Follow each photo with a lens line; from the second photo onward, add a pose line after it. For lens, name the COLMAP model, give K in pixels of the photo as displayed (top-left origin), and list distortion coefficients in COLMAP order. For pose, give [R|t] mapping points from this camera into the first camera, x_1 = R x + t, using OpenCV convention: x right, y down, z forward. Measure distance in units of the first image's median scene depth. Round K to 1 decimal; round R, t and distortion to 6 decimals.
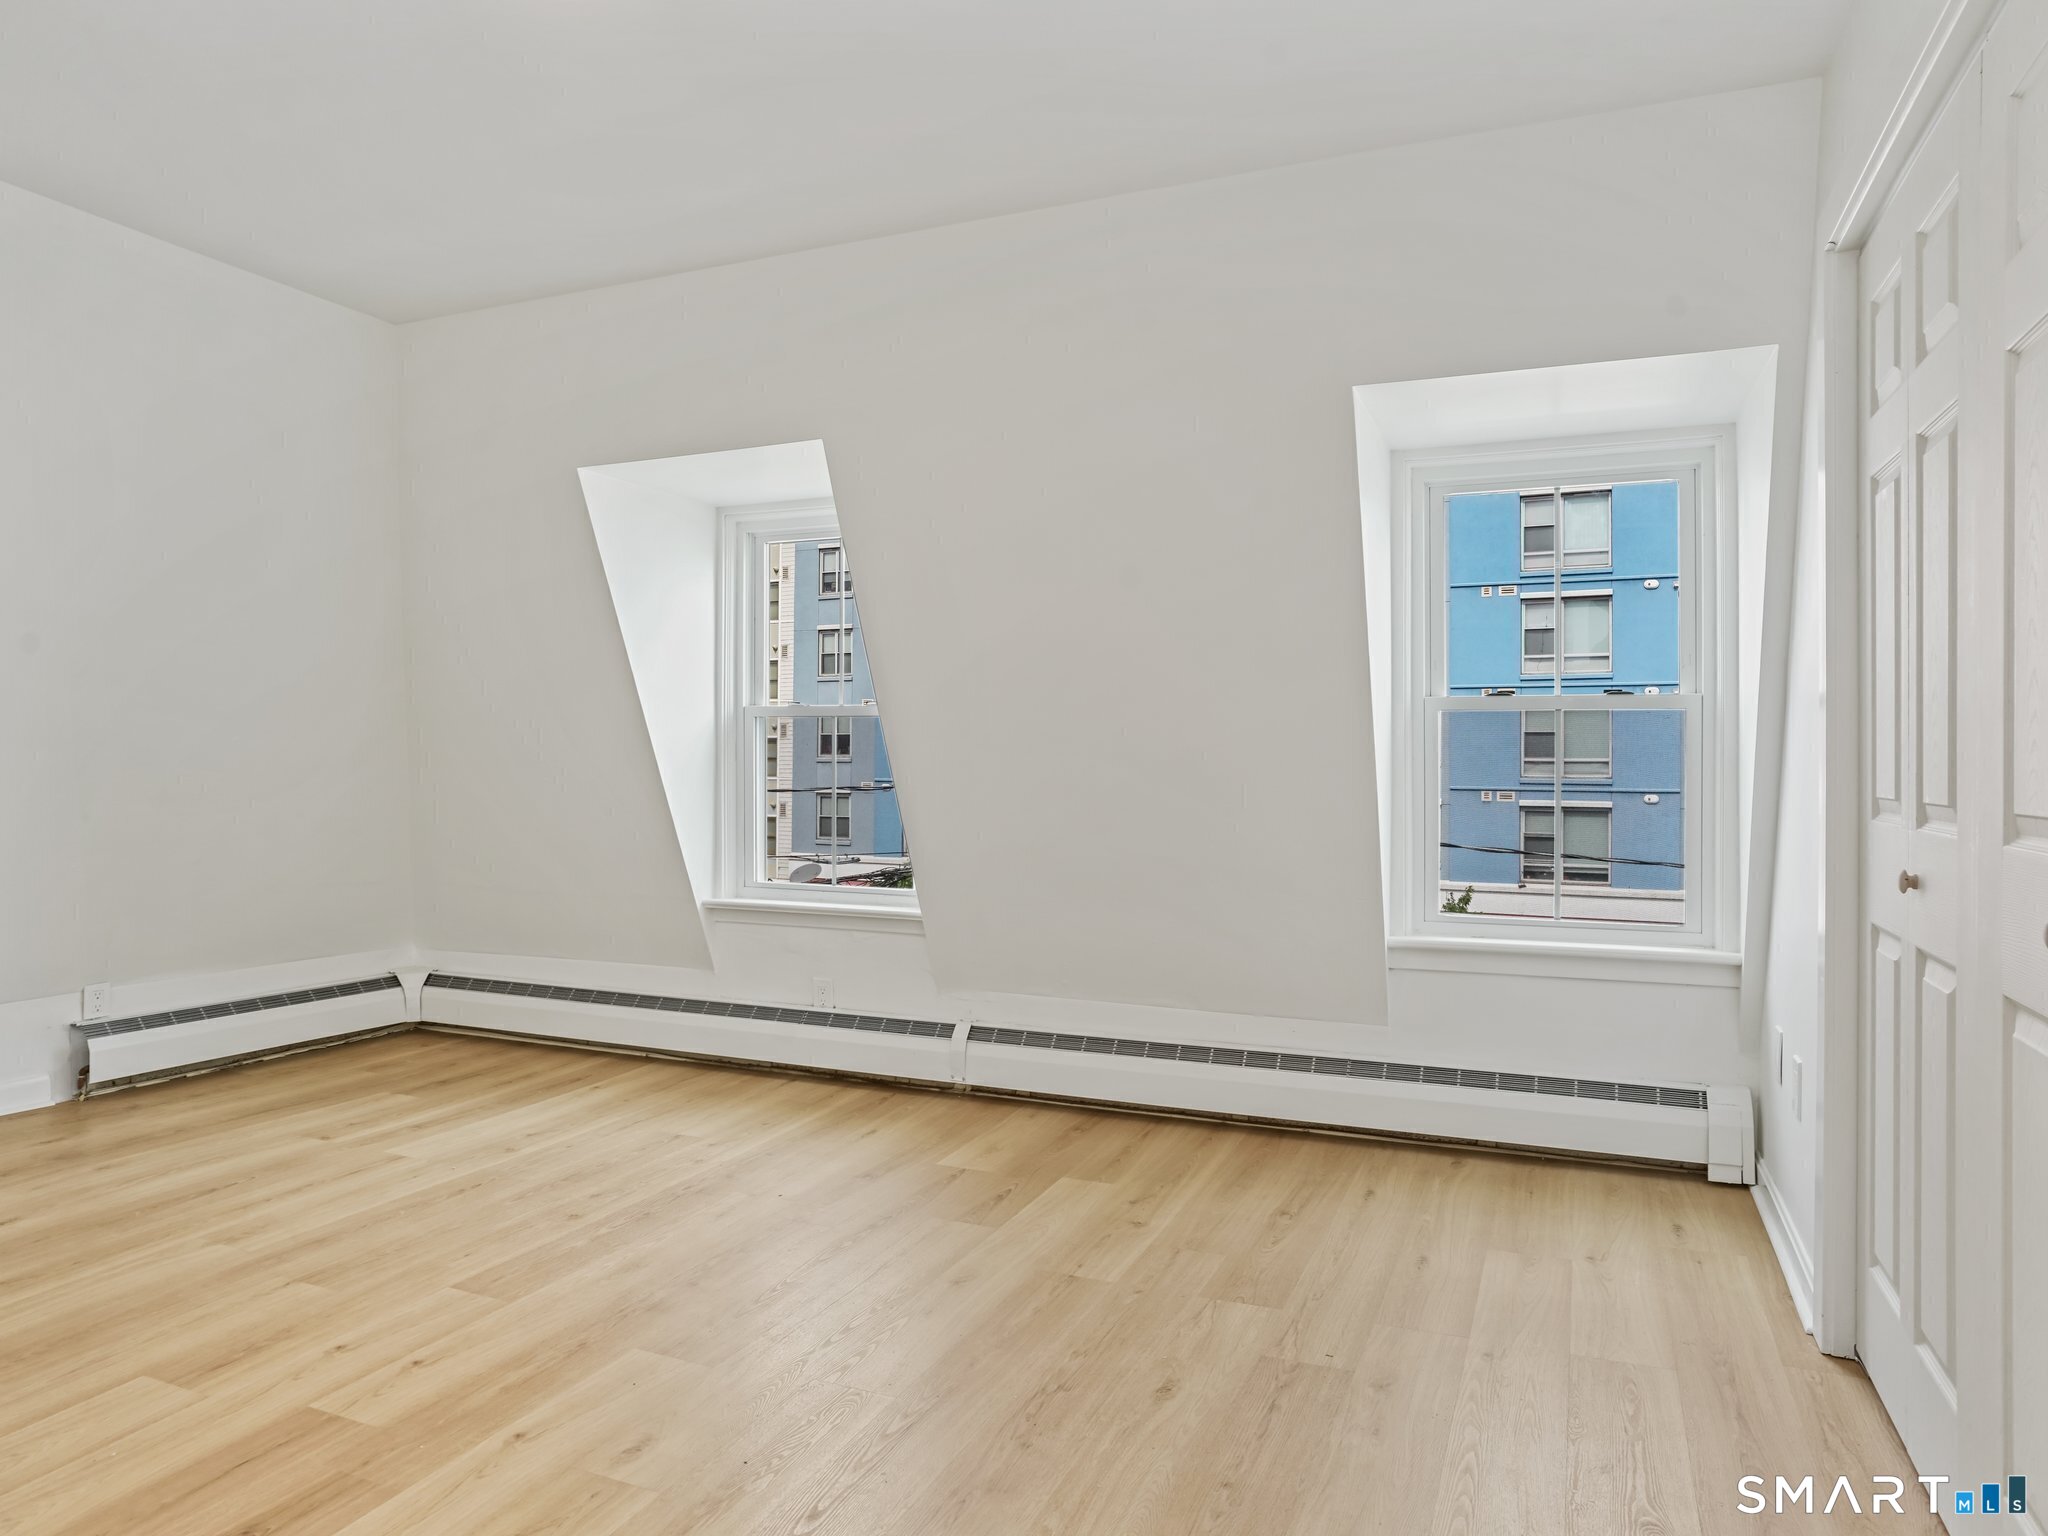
lens RADIAL K [[1312.1, 0, 1017.9], [0, 1312.1, 754.4], [0, 0, 1]] dist [-0.025659, 0.012804]
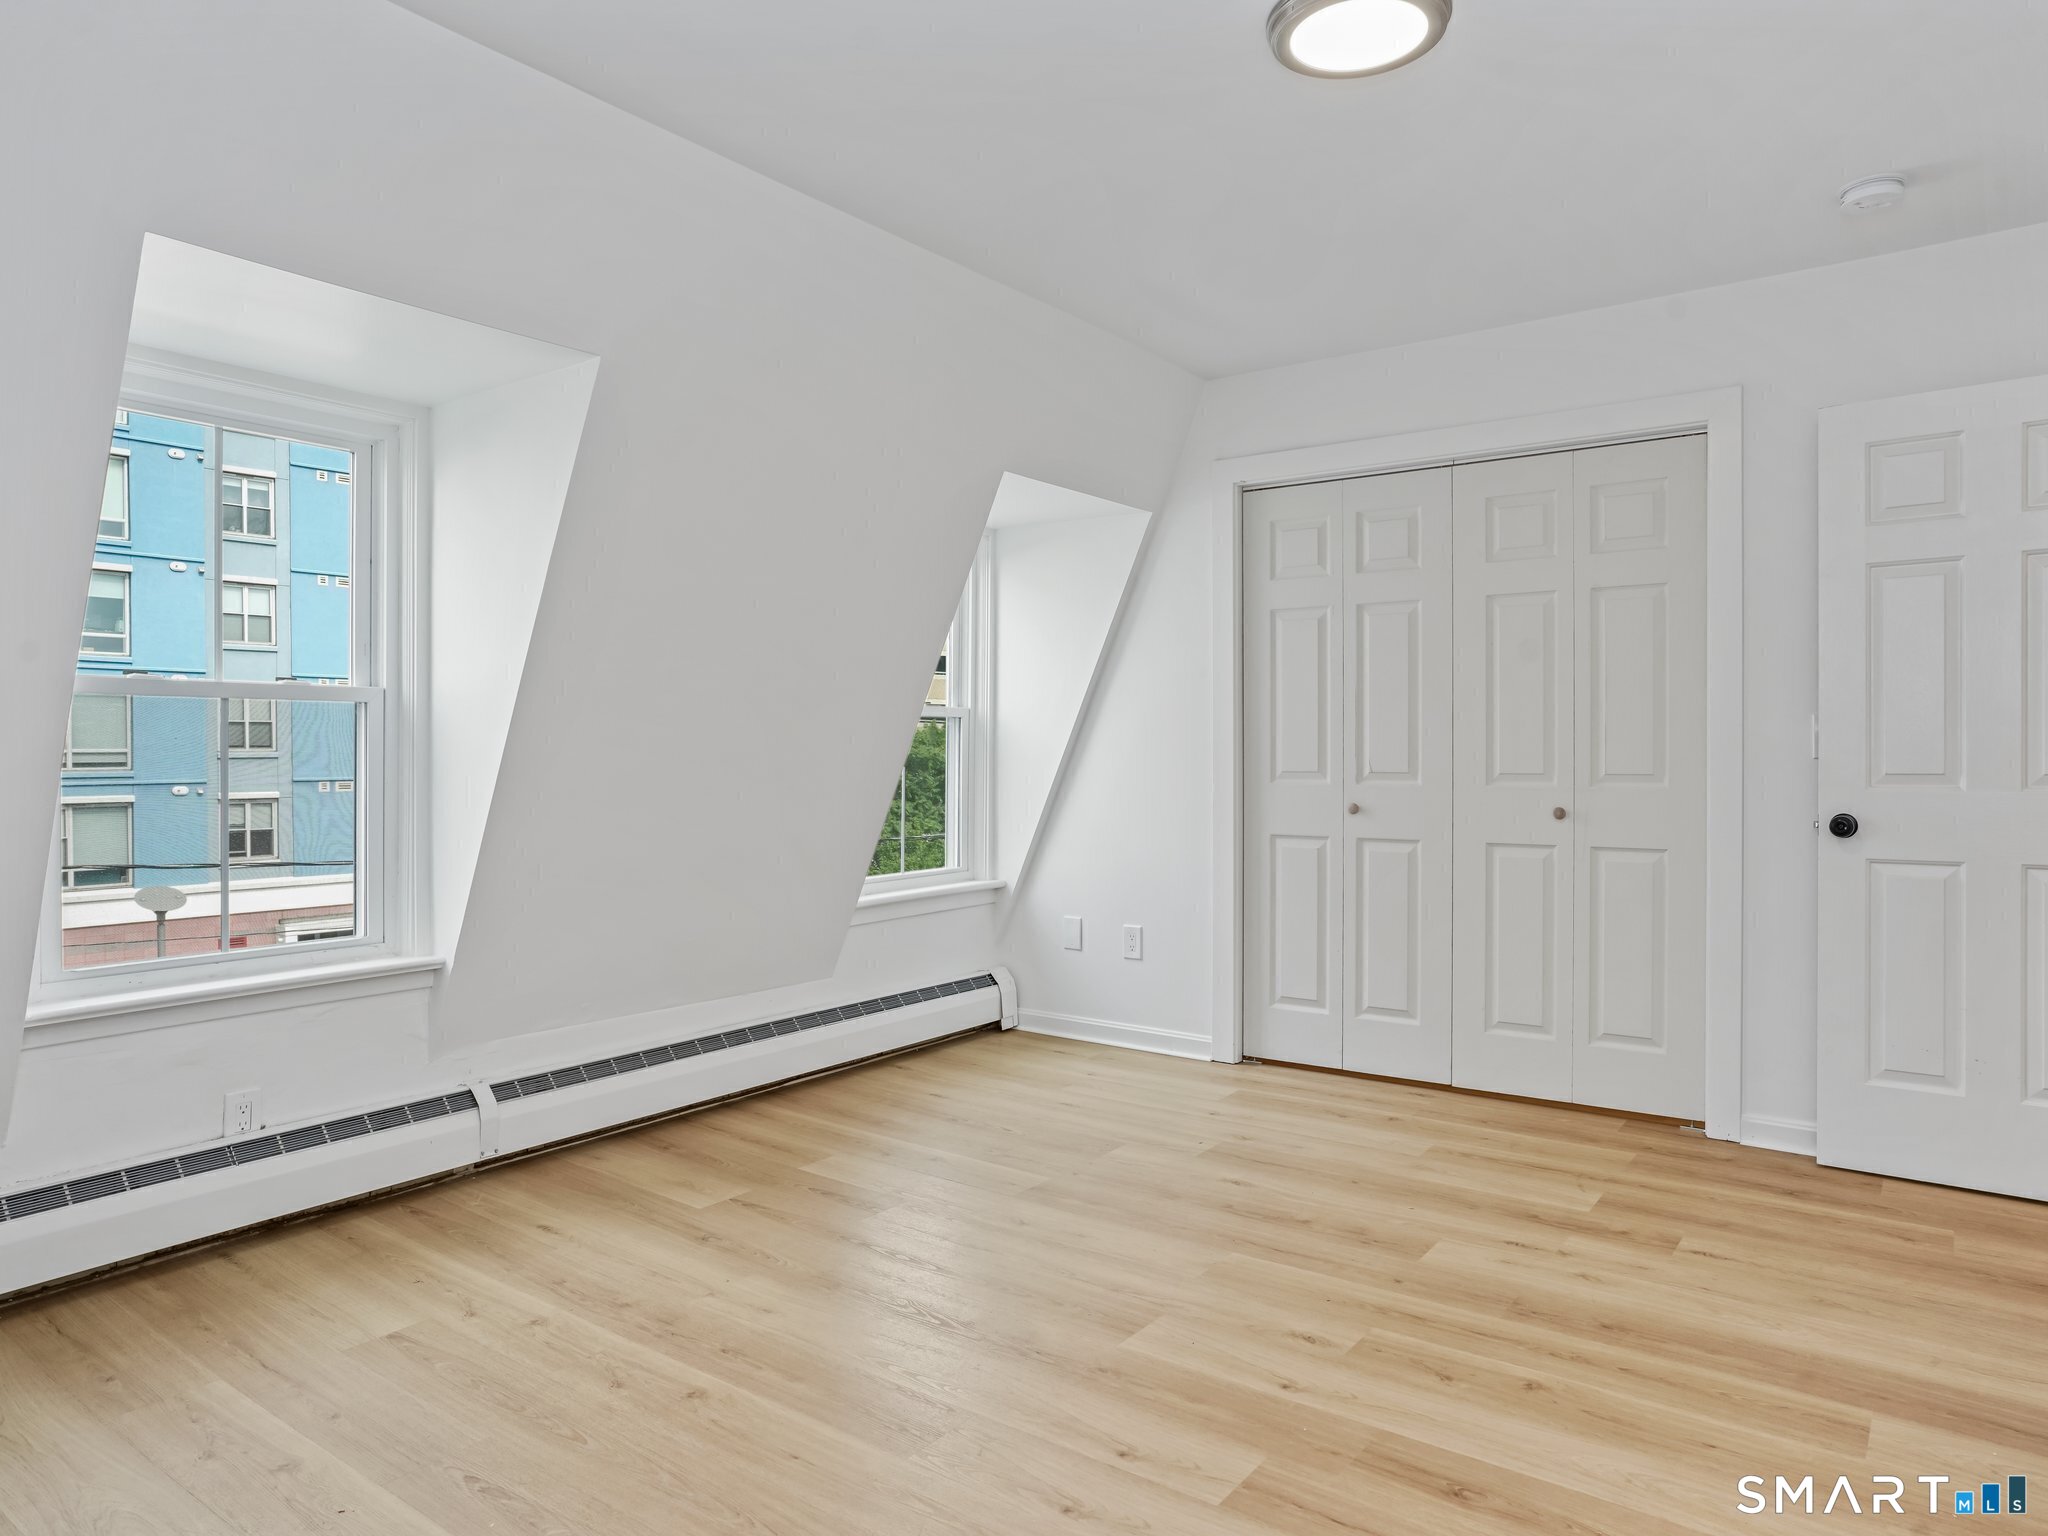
lens RADIAL K [[1312.1, 0, 1023.2], [0, 1312.1, 773.1], [0, 0, 1]] dist [-0.025659, 0.012804]
pose [[0.204164, -0.019020, 0.978752, -0.887533], [-0.008750, 0.999736, 0.021253, -0.011814], [-0.978898, -0.012903, 0.203944, 0.588224]]
